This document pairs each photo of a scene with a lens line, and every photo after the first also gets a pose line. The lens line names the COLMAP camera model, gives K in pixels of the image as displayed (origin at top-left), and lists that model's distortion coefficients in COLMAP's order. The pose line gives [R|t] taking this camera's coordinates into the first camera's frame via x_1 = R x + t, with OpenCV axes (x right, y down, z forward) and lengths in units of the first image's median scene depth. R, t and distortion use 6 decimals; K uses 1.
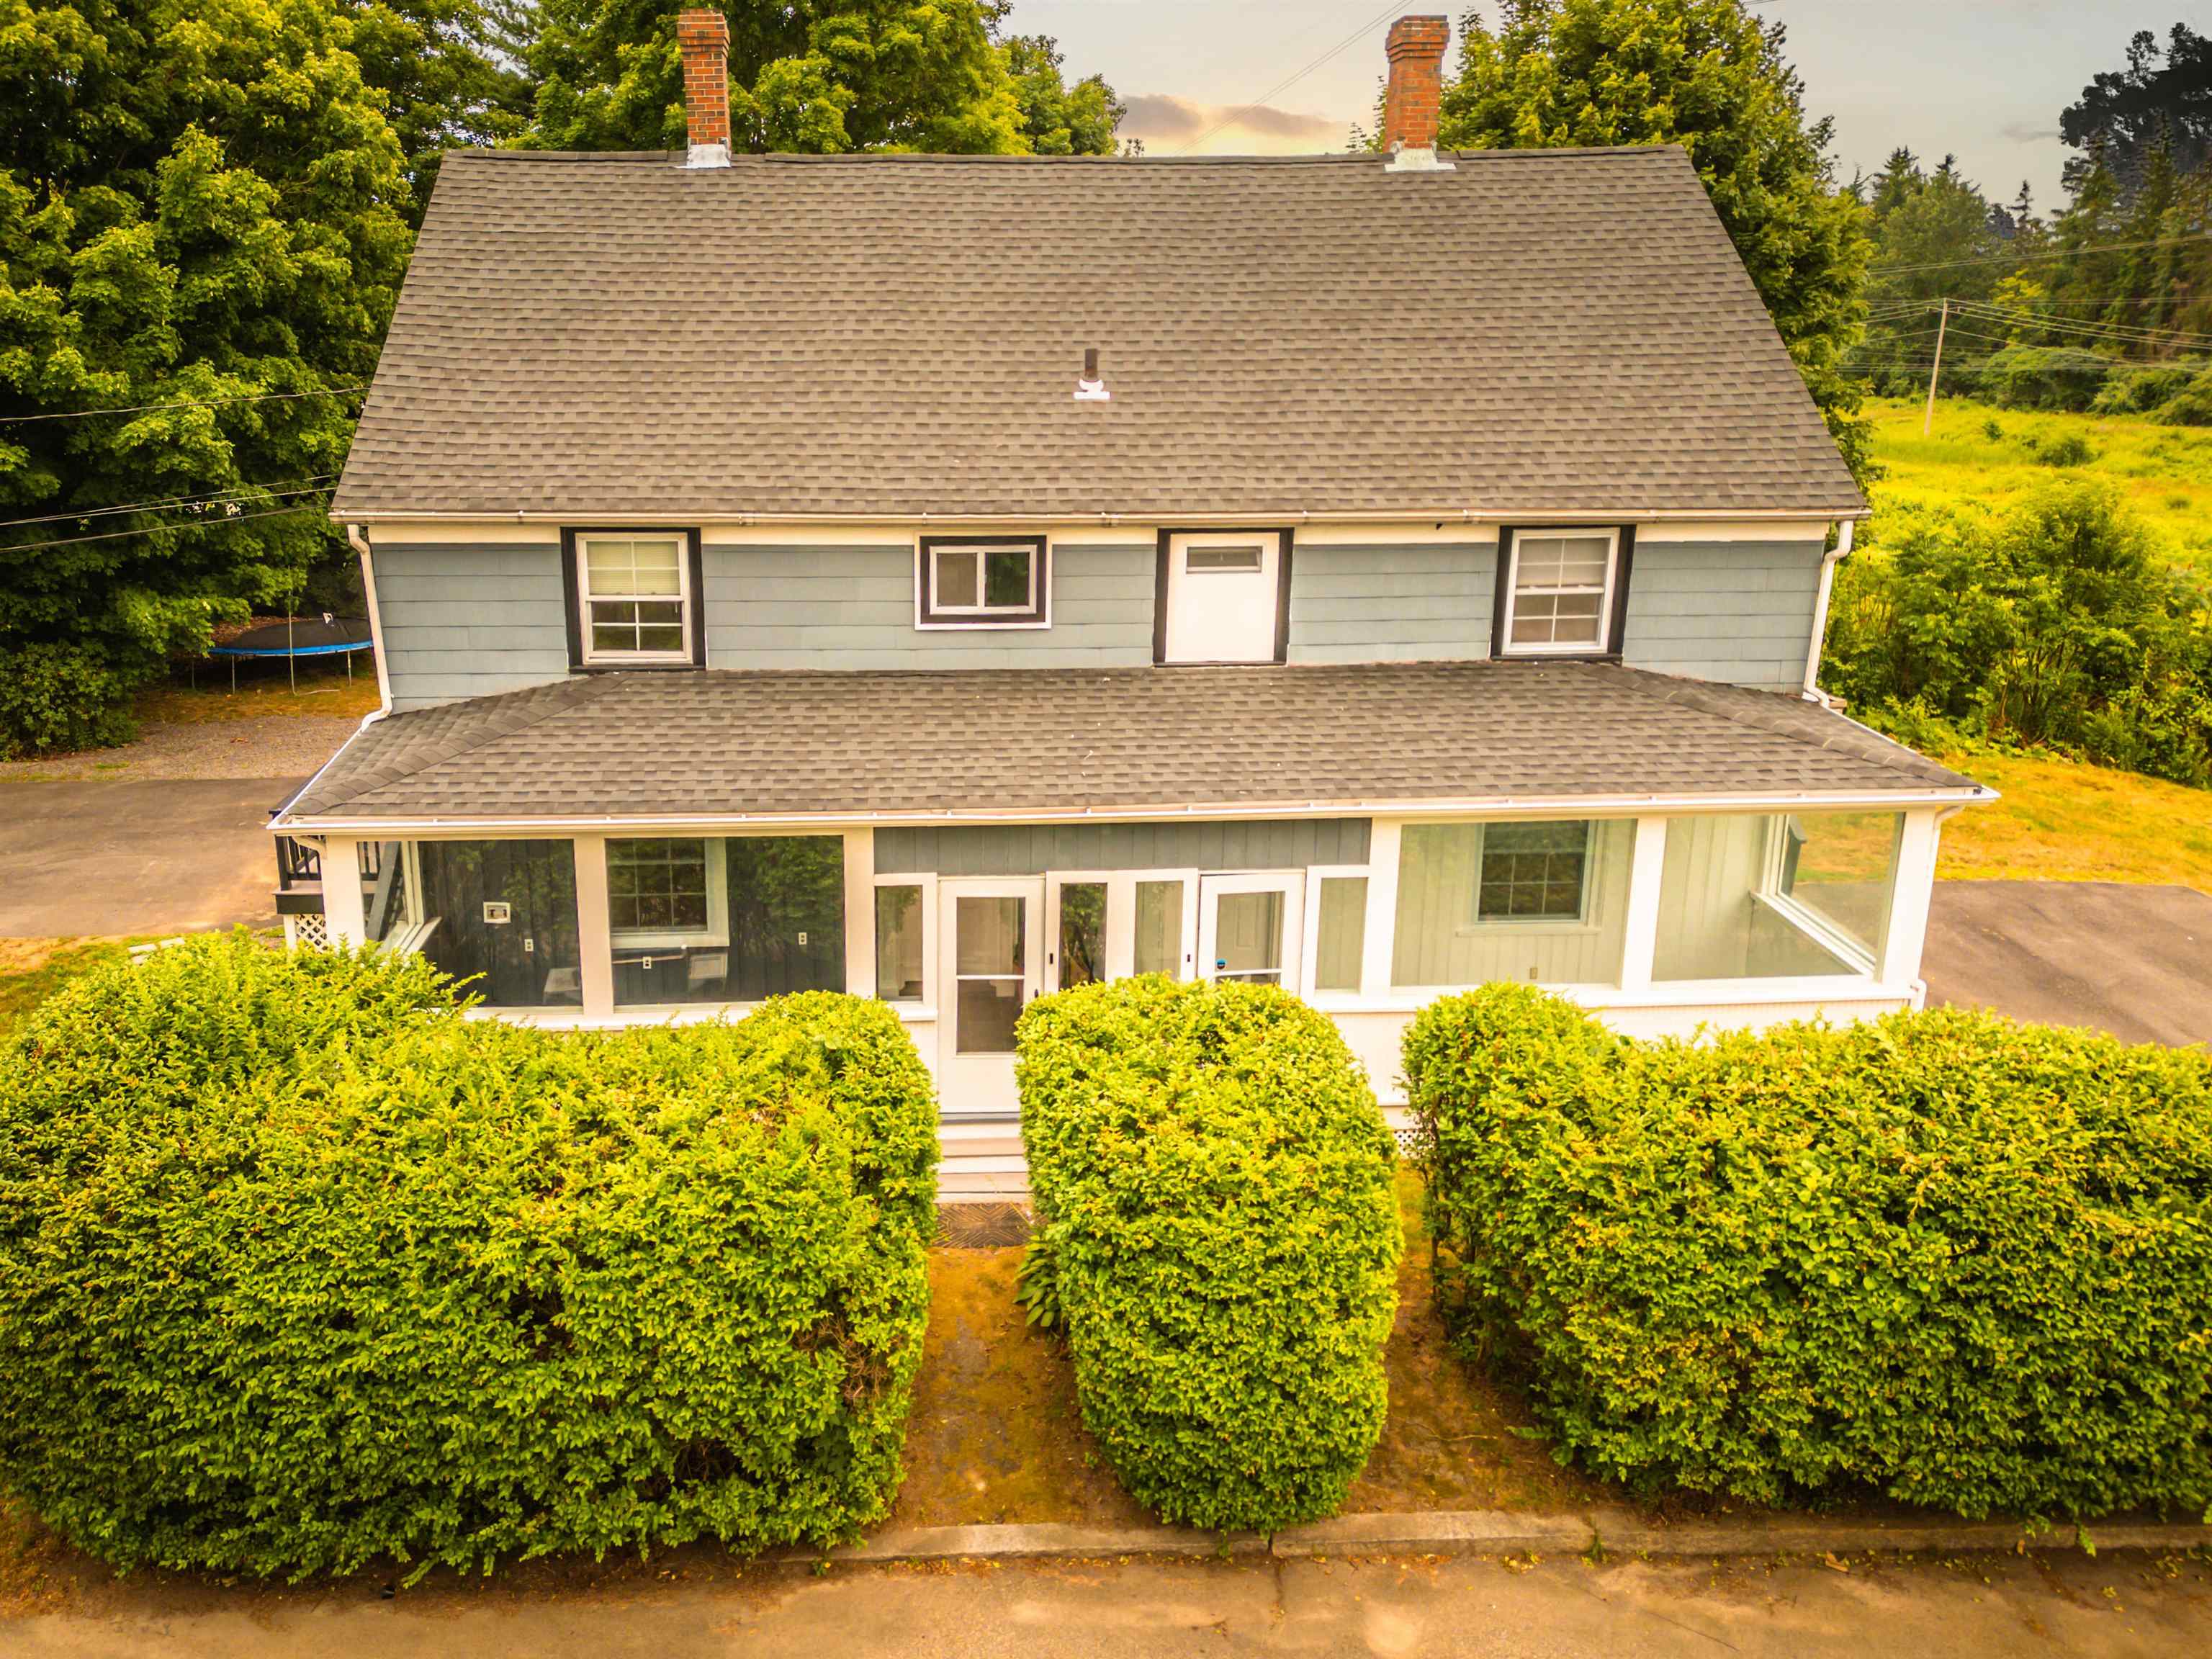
lens RADIAL K [[1521.0, 0, 963.4], [0, 1521.0, 810.8], [0, 0, 1]] dist [0.059957, -0.031723]
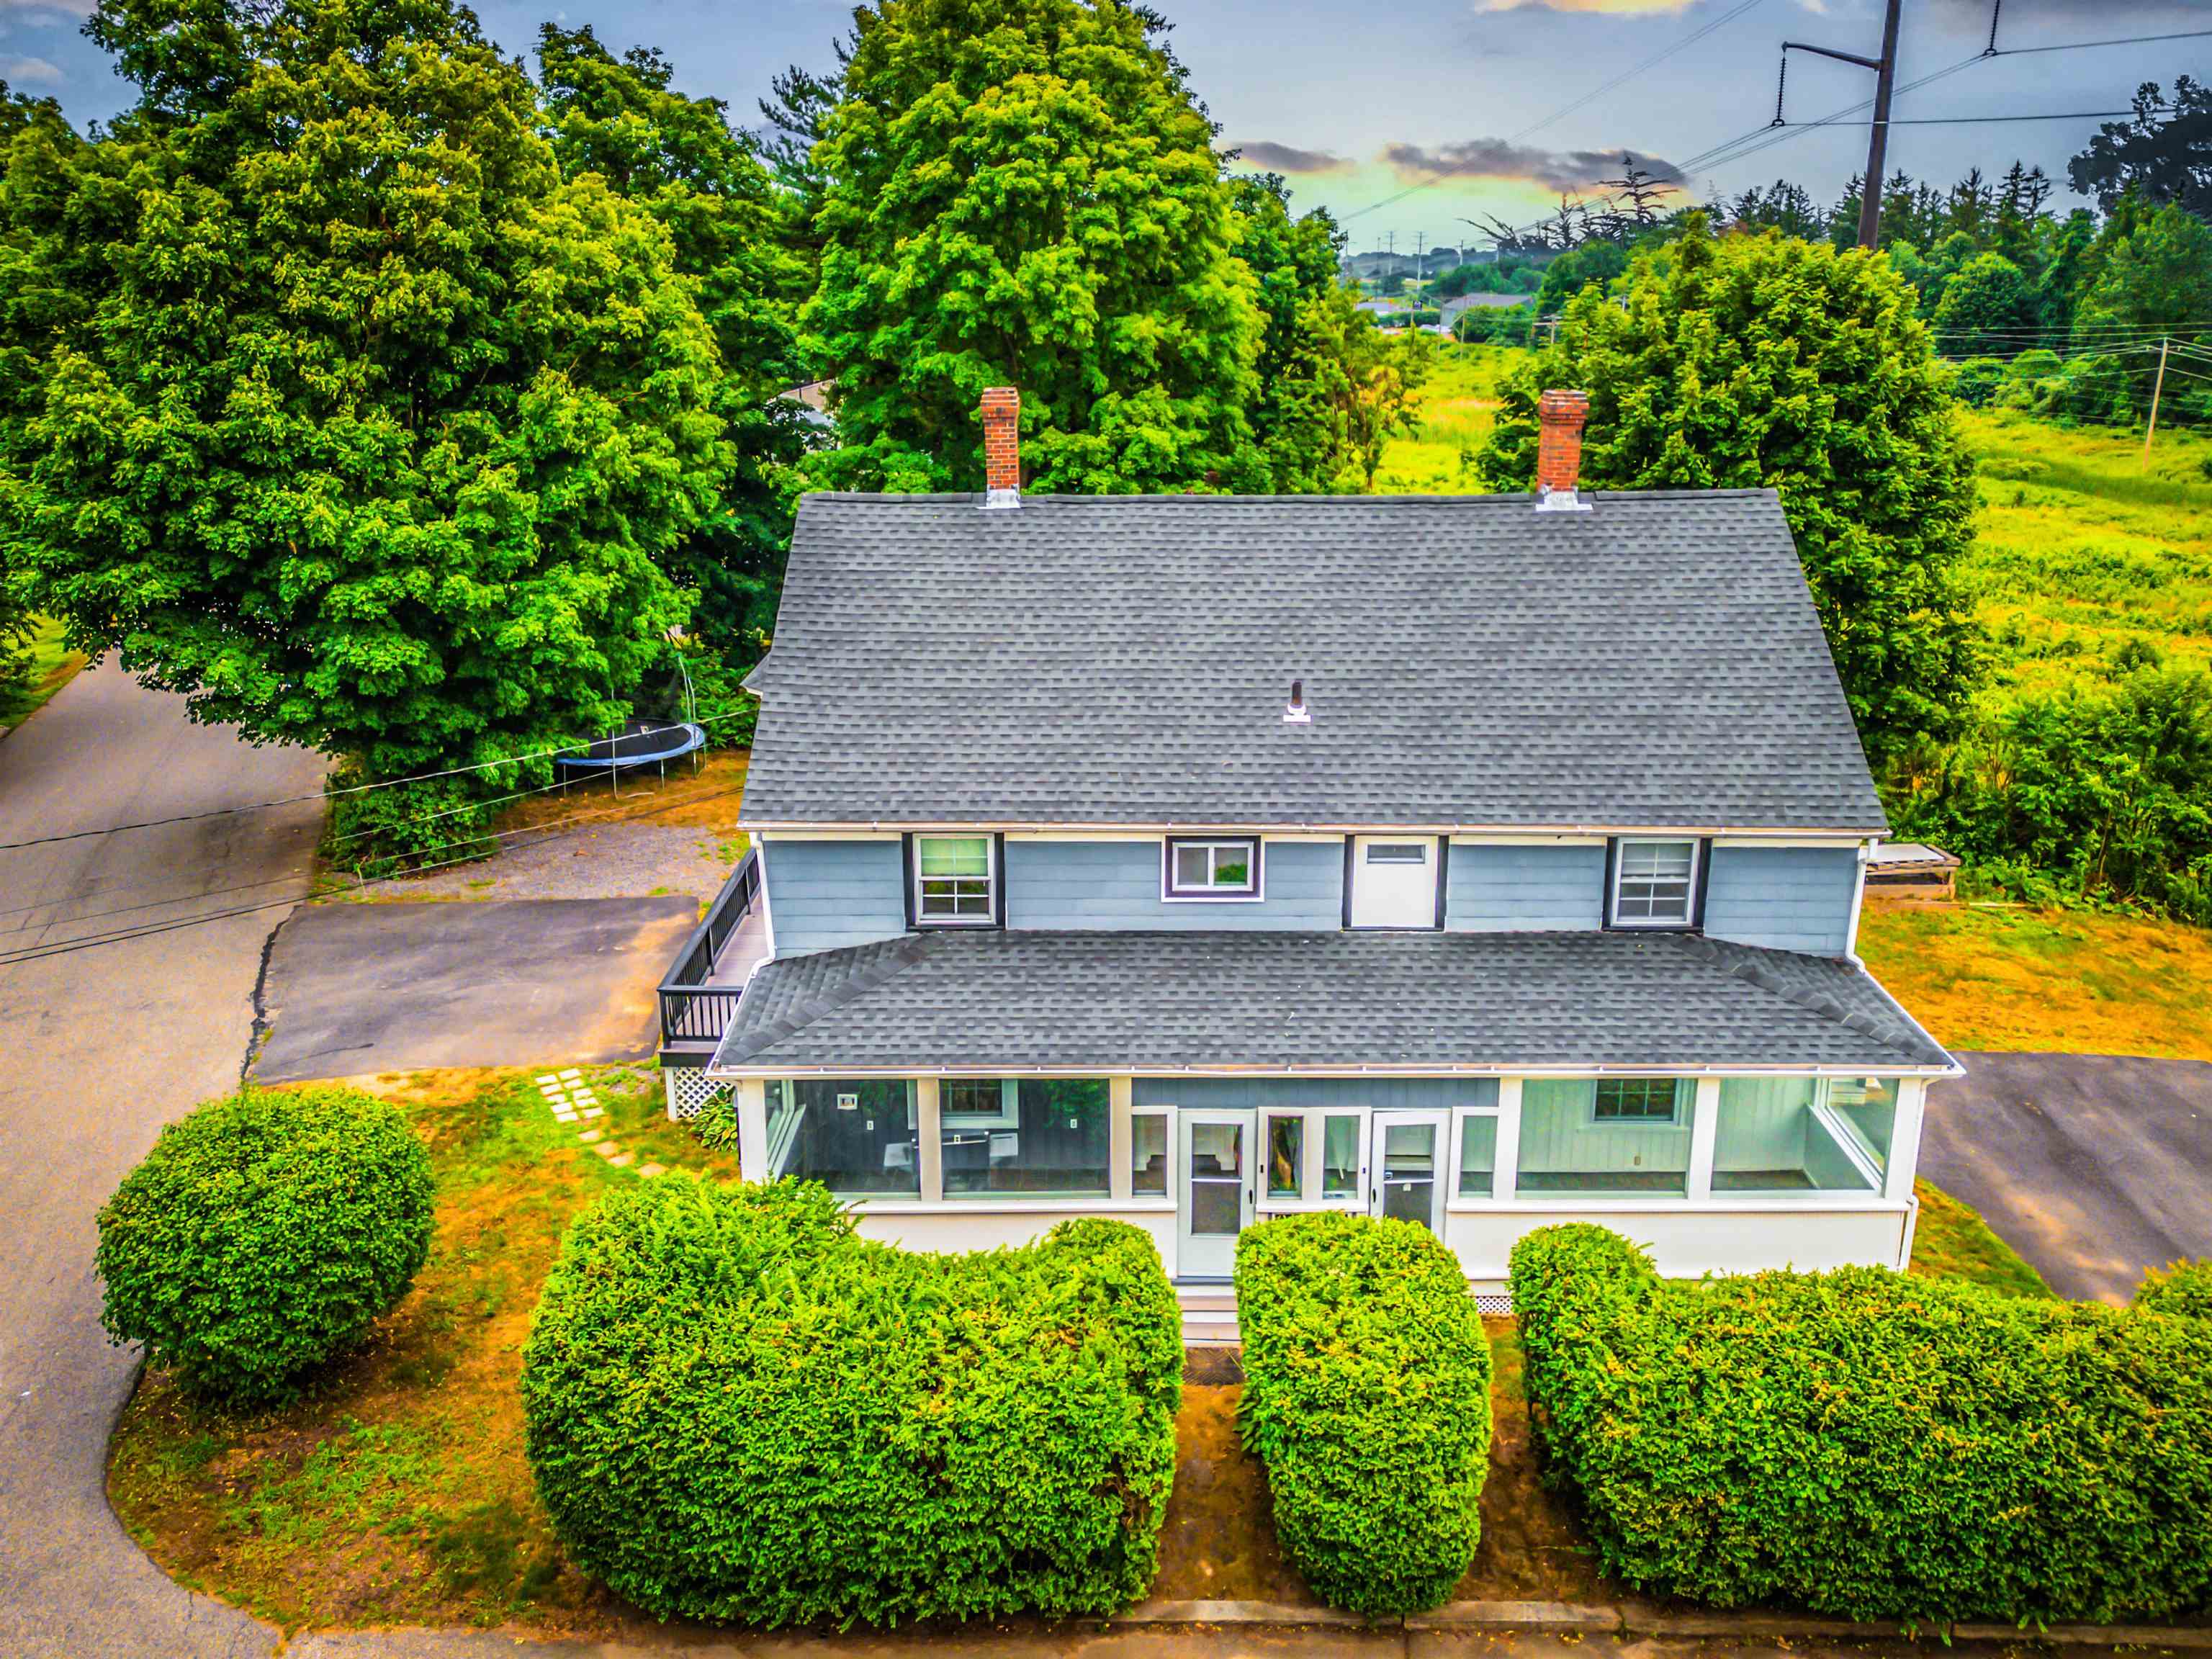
lens RADIAL K [[1518.5, 0, 1118.0], [0, 1518.5, 824.9], [0, 0, 1]] dist [0.071243, -0.048640]
pose [[0.998889, 0.006443, -0.046686, -0.012738], [-0.005055, 0.999544, 0.029773, -0.344063], [0.046856, -0.029504, 0.998466, -0.493262]]
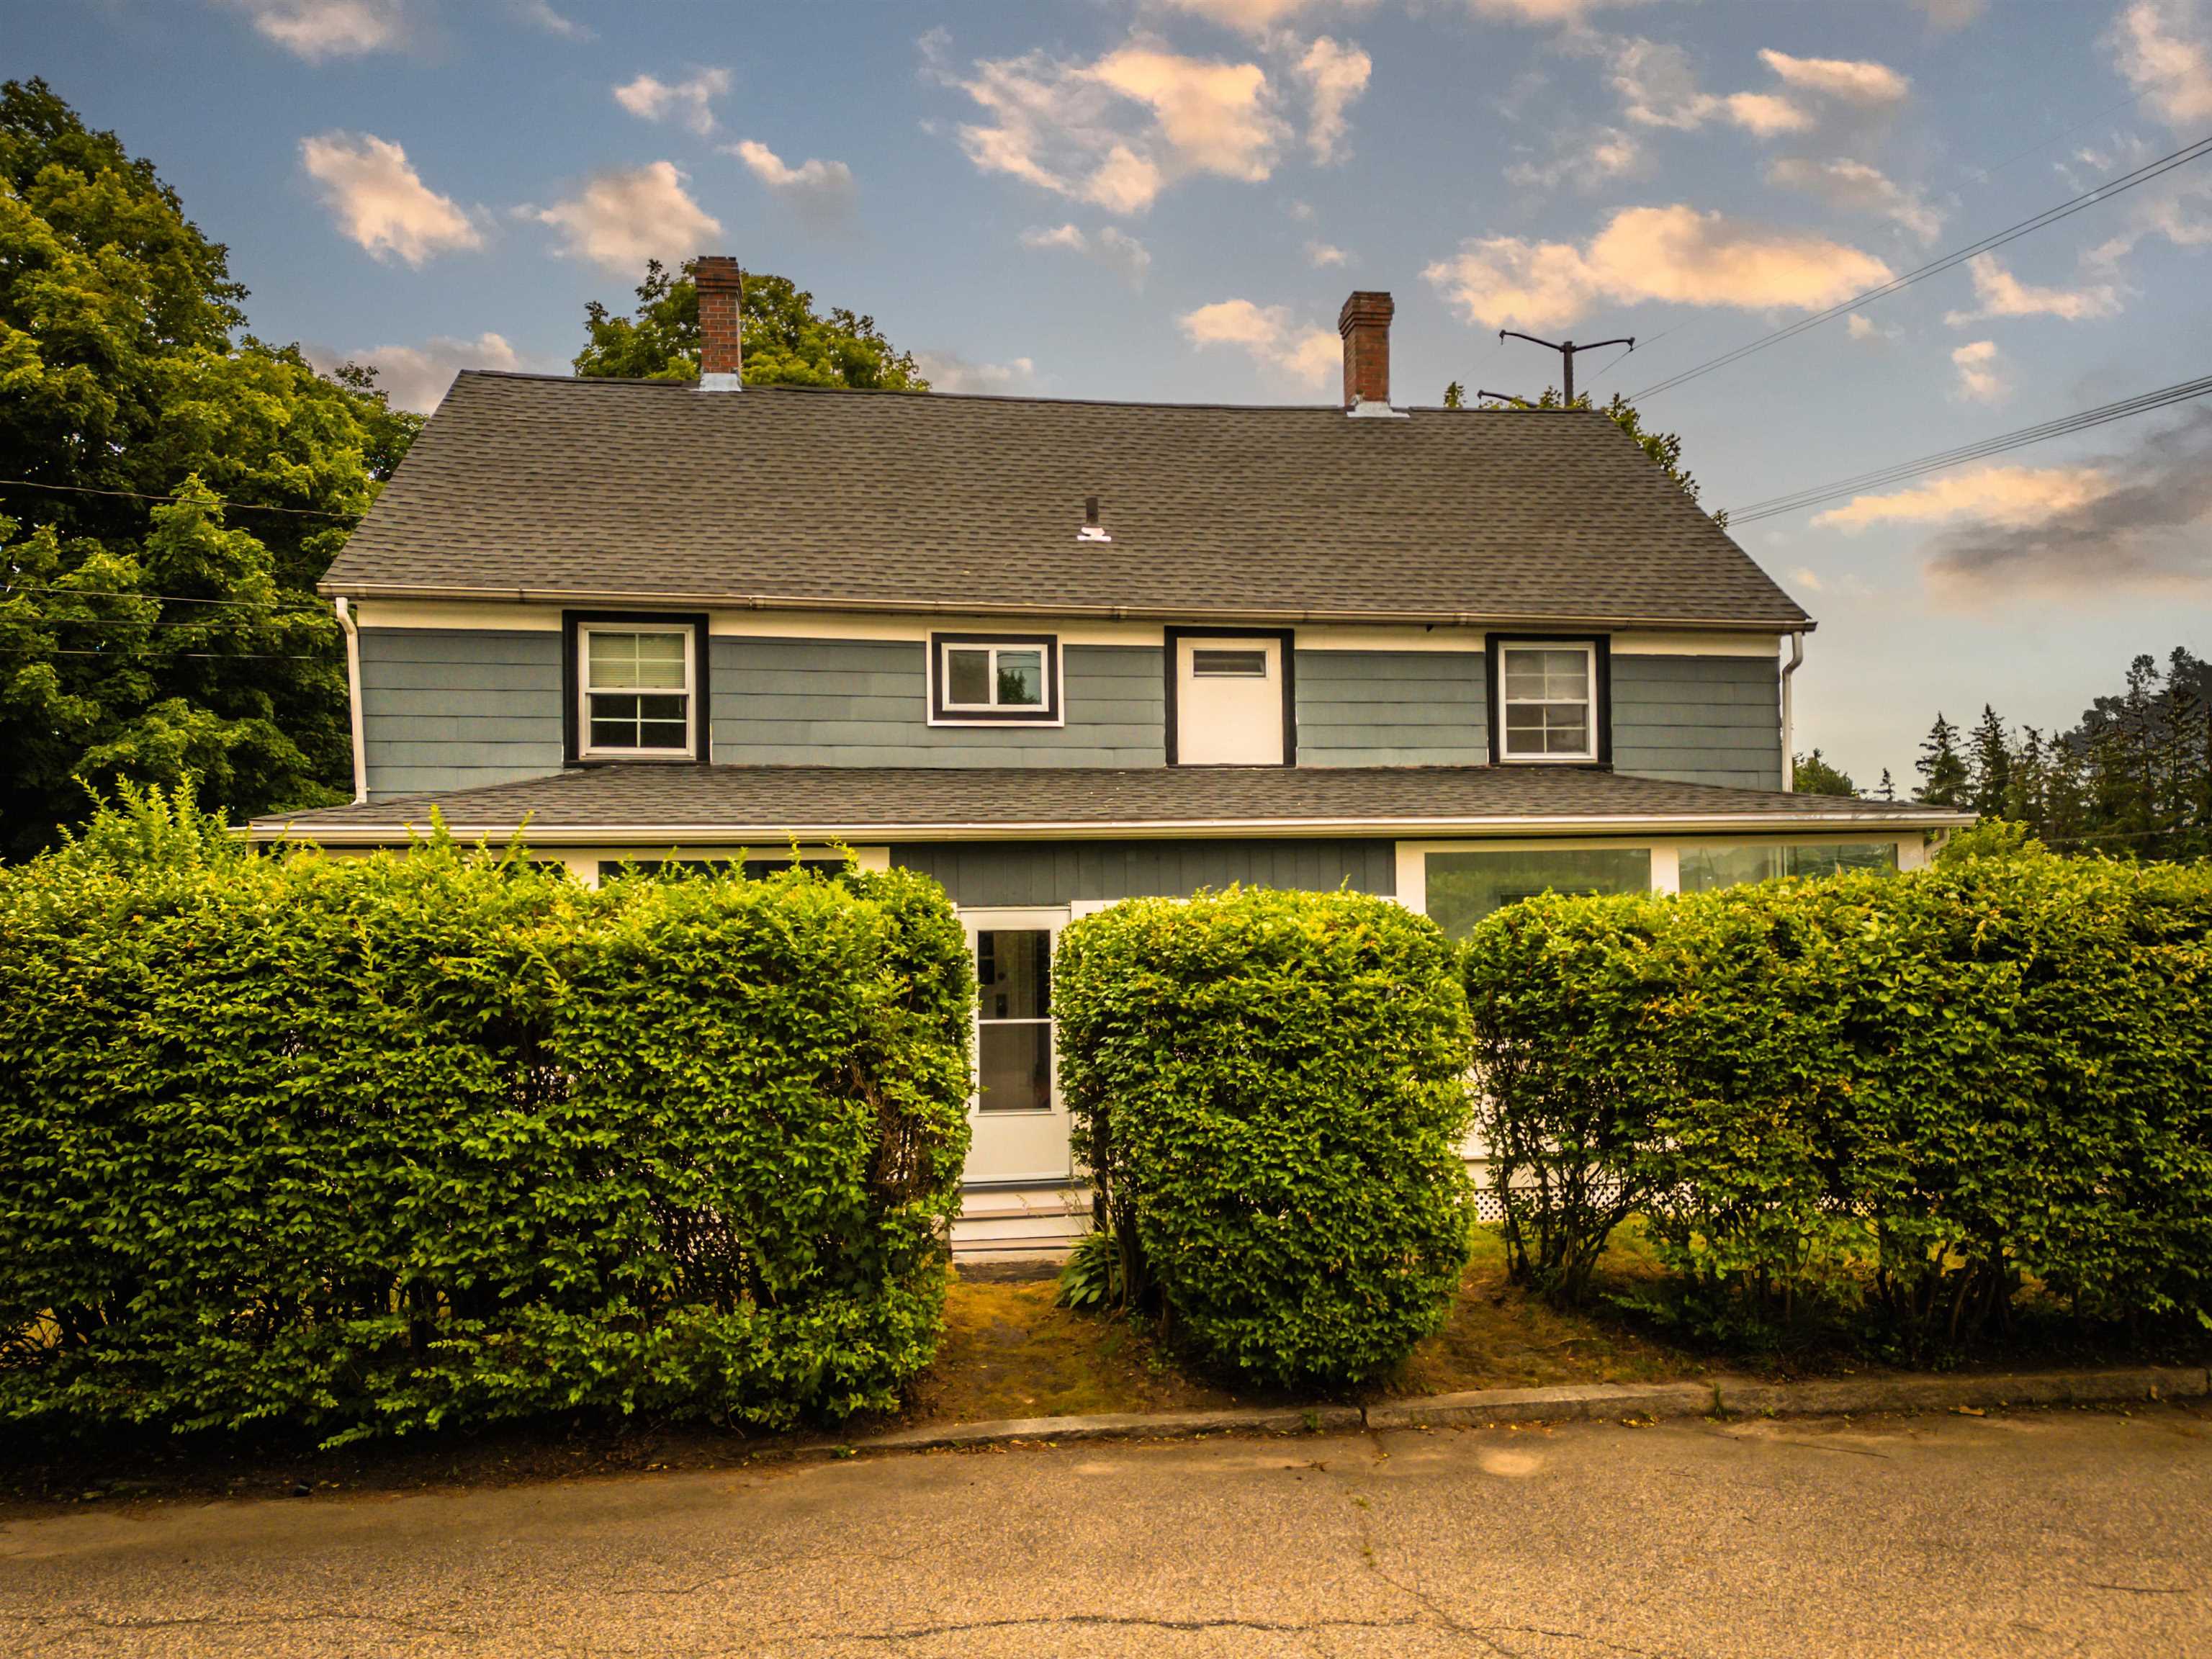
lens RADIAL K [[1555.4, 0, 1106.9], [0, 1555.4, 978.0], [0, 0, 1]] dist [0.076672, -0.065582]
pose [[0.994469, -0.013426, 0.104168, -0.035475], [0.041964, 0.959985, -0.276888, 0.491175], [-0.096282, 0.279728, 0.955239, 0.097225]]
